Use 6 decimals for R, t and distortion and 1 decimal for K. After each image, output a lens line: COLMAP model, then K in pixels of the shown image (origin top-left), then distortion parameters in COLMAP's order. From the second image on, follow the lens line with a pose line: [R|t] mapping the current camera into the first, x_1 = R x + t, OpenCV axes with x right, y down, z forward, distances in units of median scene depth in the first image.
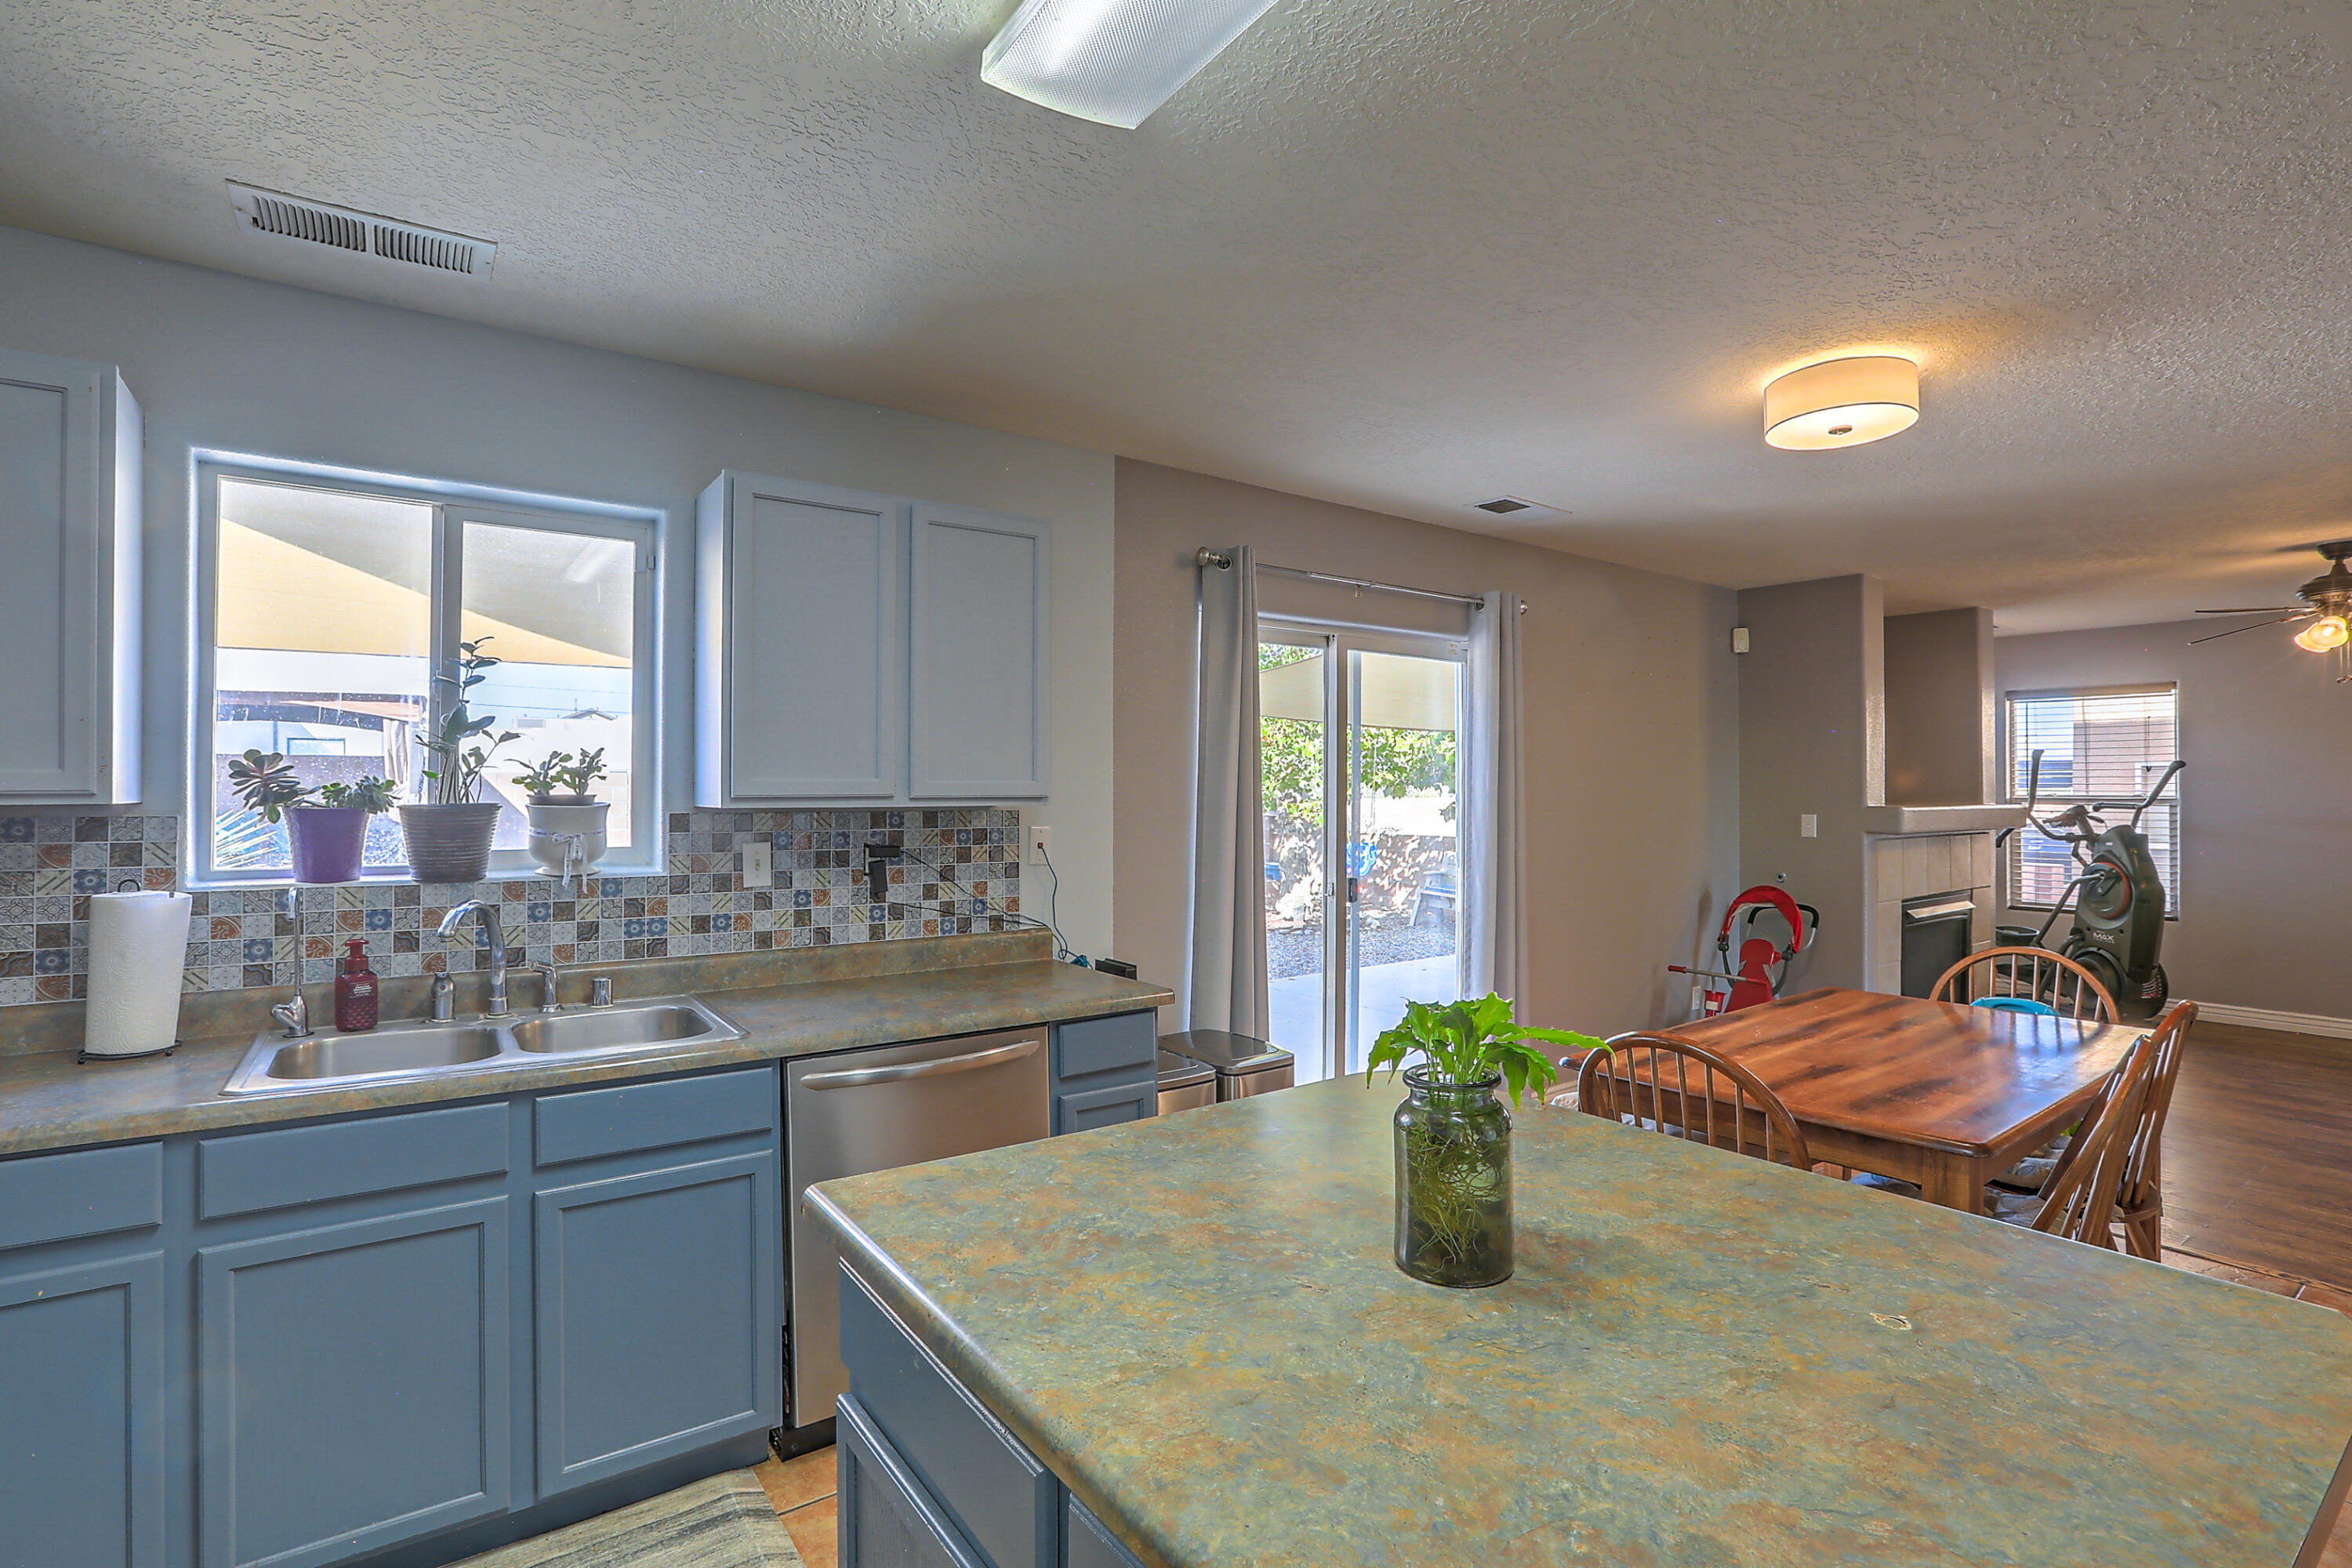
lens RADIAL K [[1085.8, 0, 1182.8], [0, 1085.8, 781.2], [0, 0, 1]] dist [-0.041374, 0.012668]
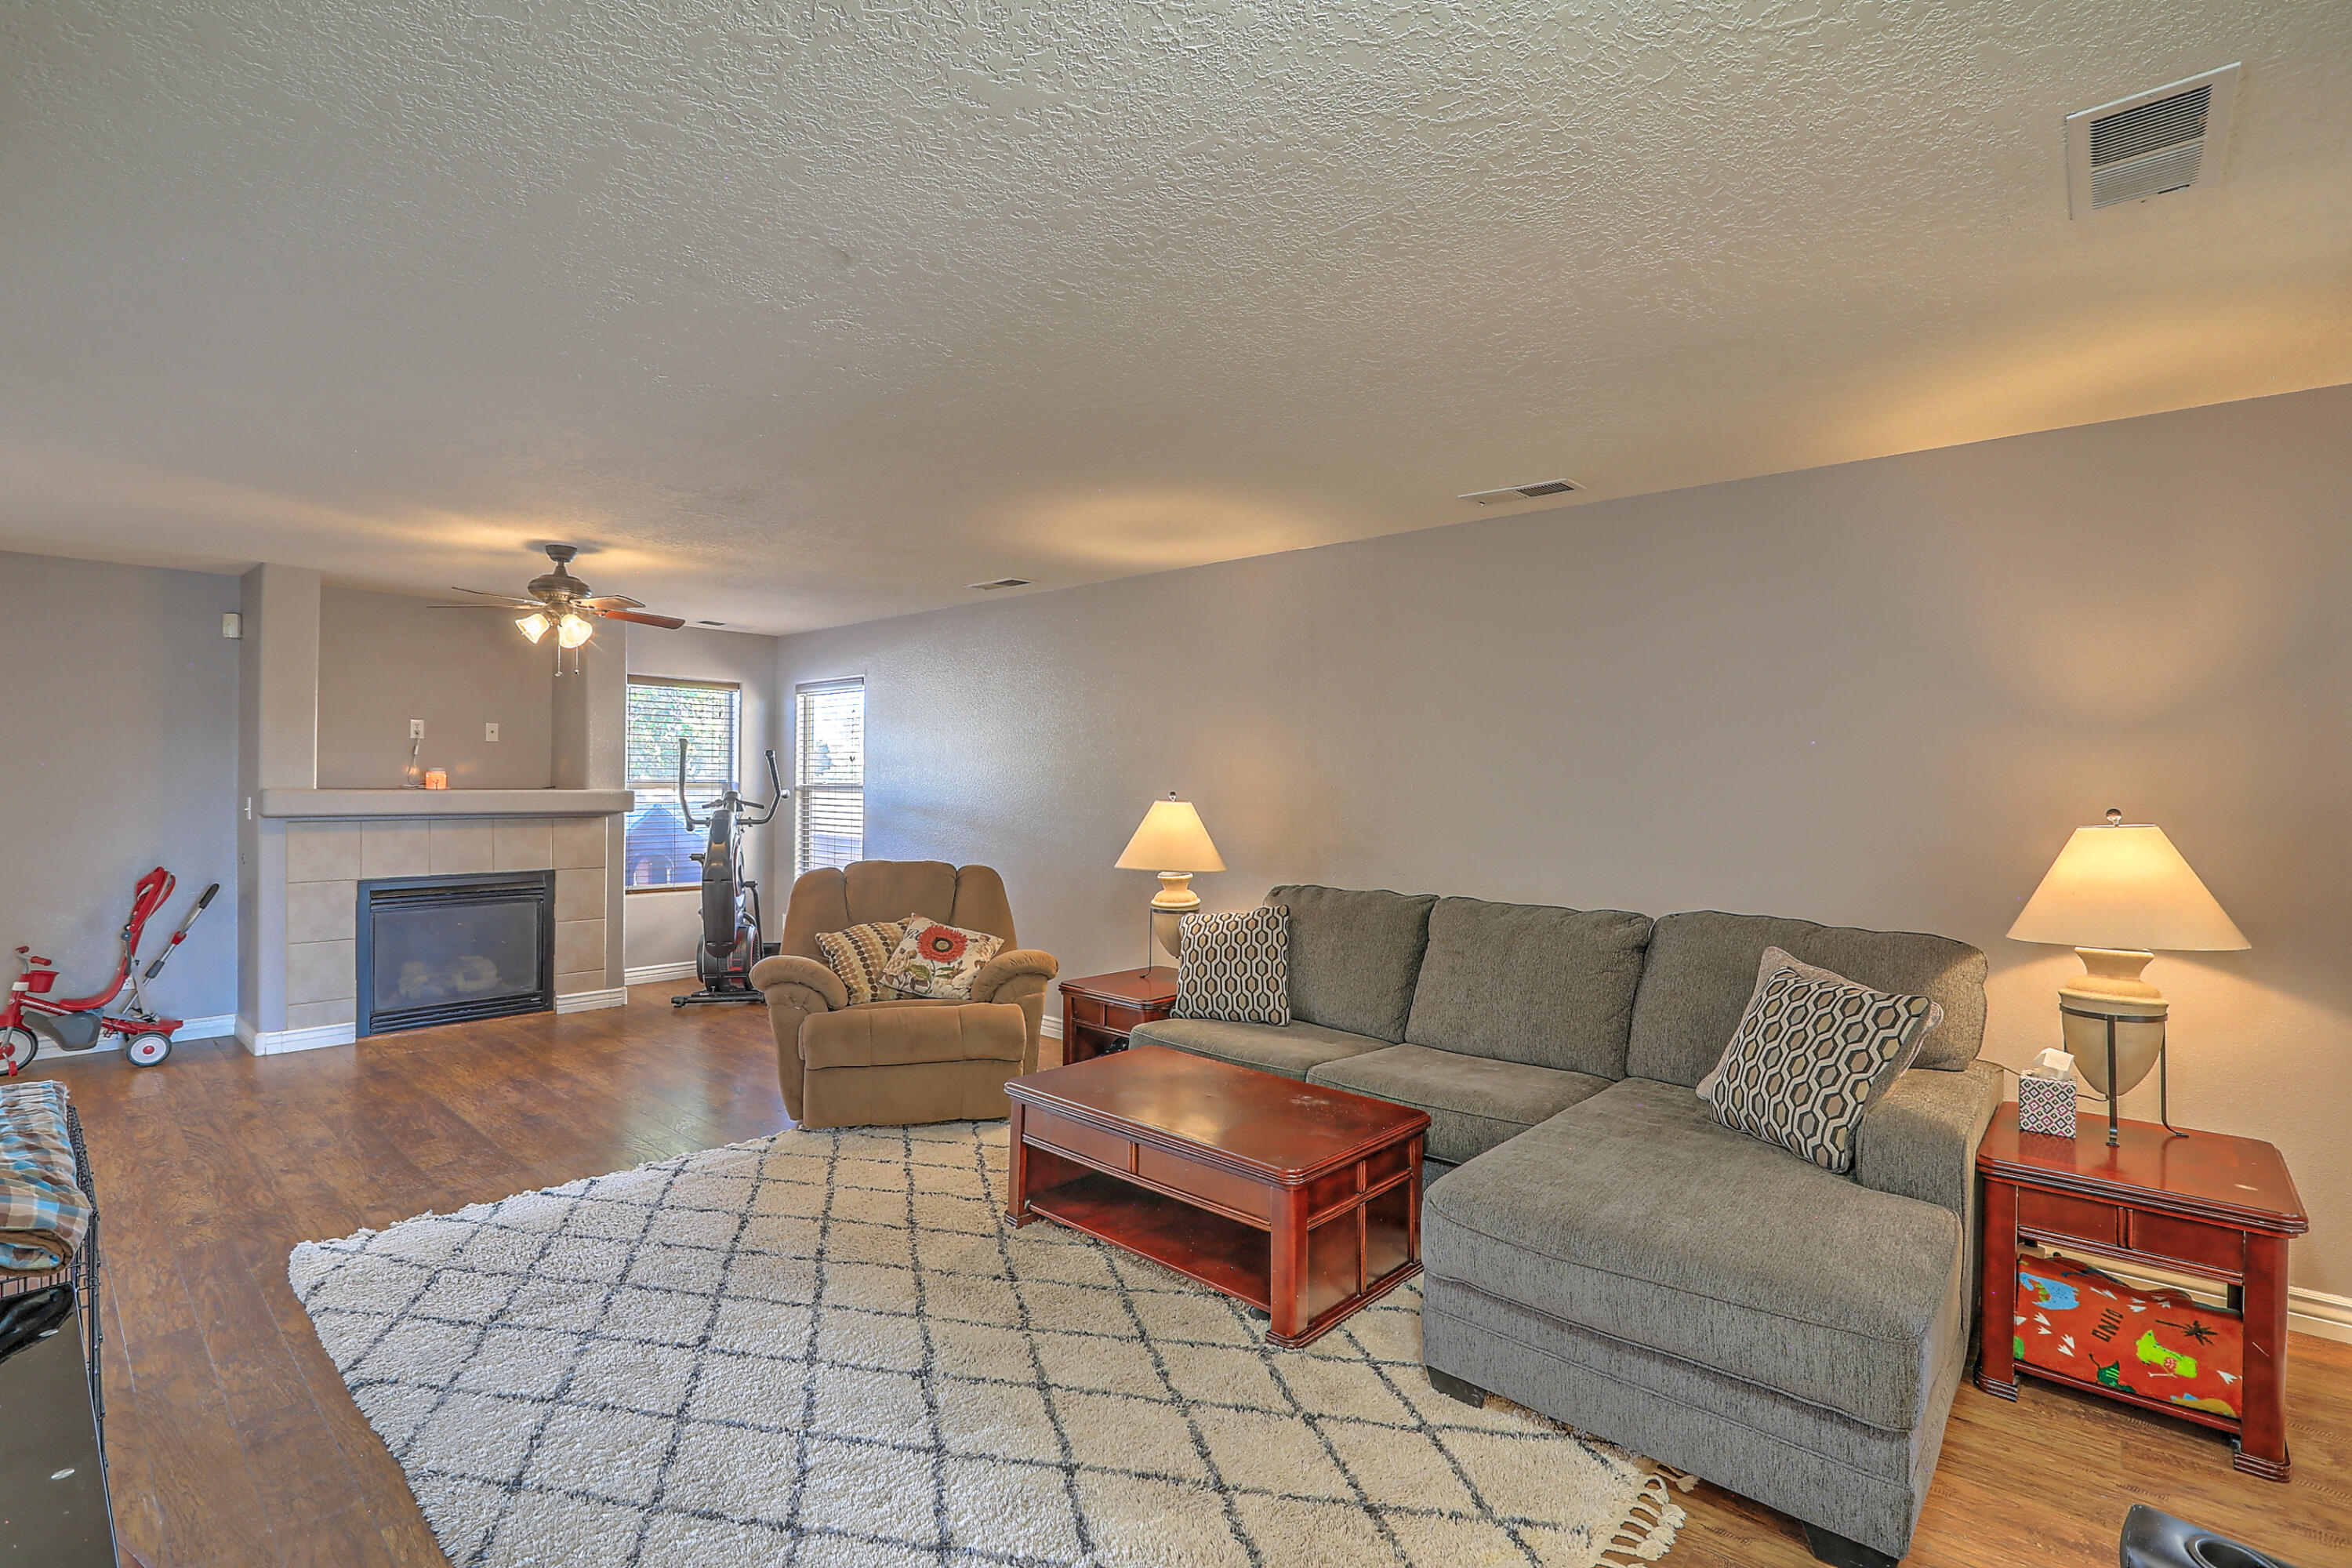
lens RADIAL K [[1071.3, 0, 1178.0], [0, 1071.3, 779.7], [0, 0, 1]] dist [-0.060754, 0.025859]
pose [[0.975035, 0.008438, 0.221893, 2.410375], [-0.010263, 0.999922, 0.007076, -0.002098], [-0.221816, -0.009176, 0.975045, -0.326744]]
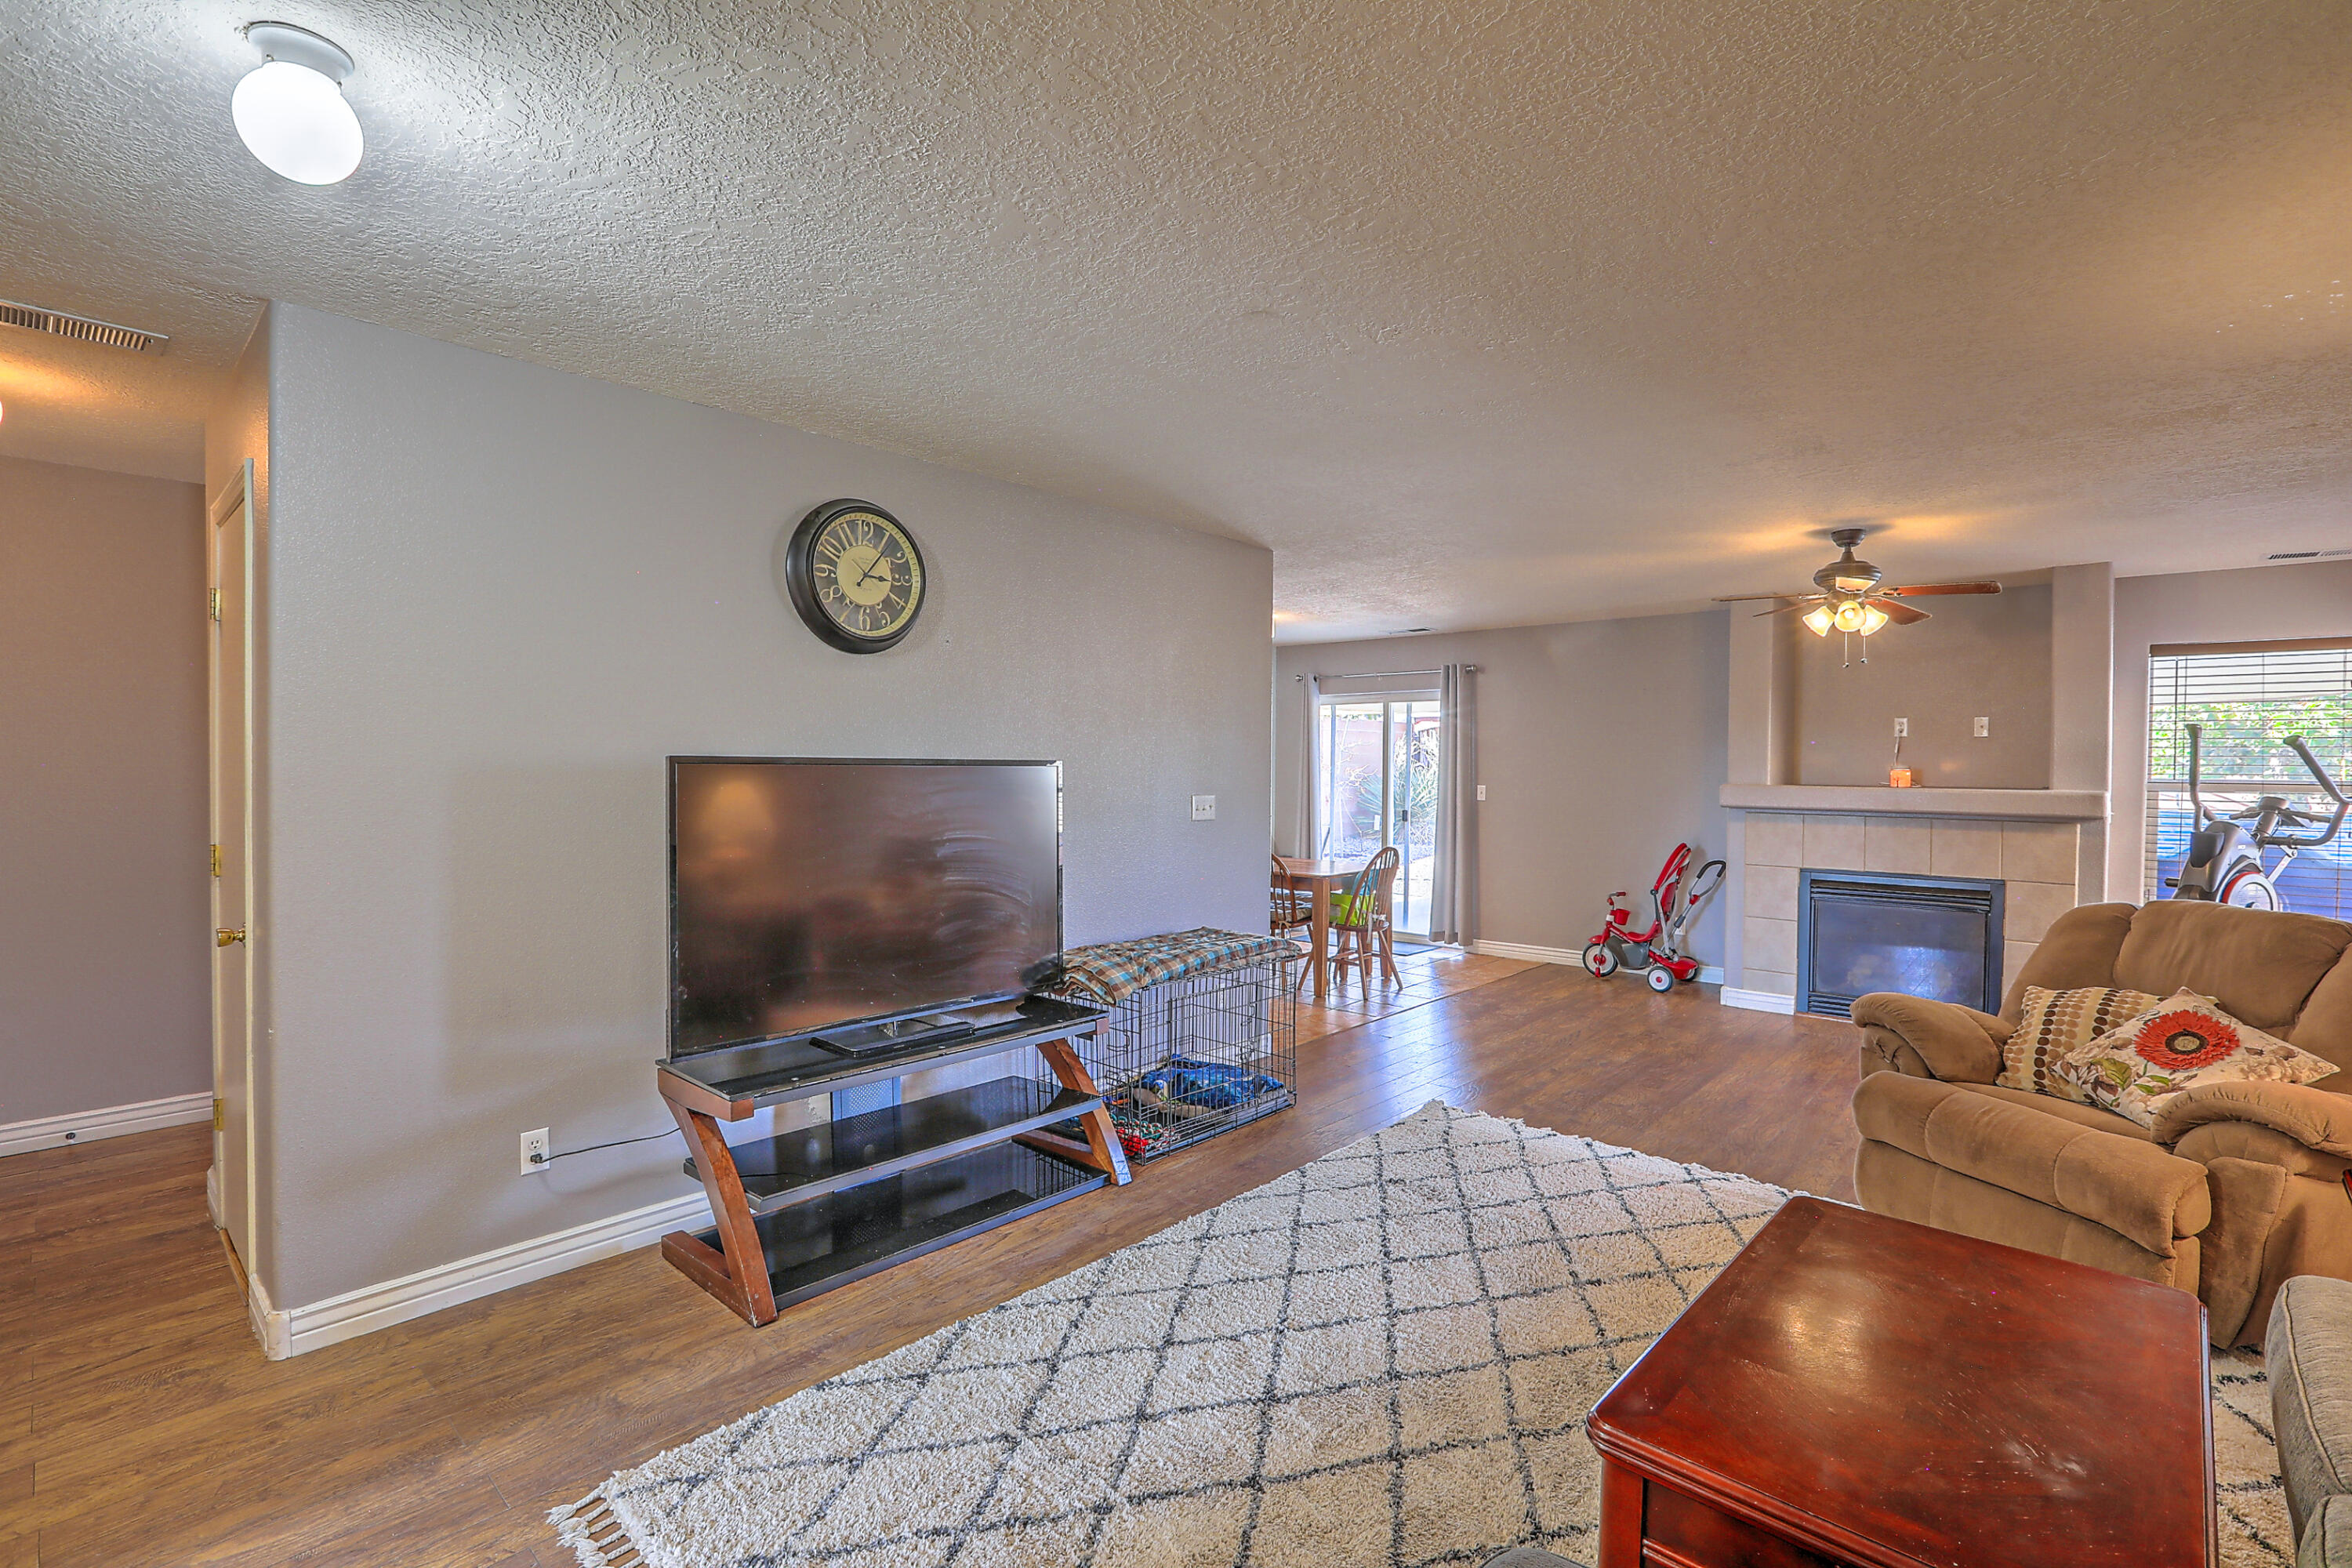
lens RADIAL K [[1071.3, 0, 1178.0], [0, 1071.3, 779.7], [0, 0, 1]] dist [-0.060754, 0.025859]
pose [[0.205726, 0.014193, -0.978507, 3.209862], [-0.001701, 0.999899, 0.014145, 0.005335], [0.978608, -0.001245, 0.205729, 0.233520]]
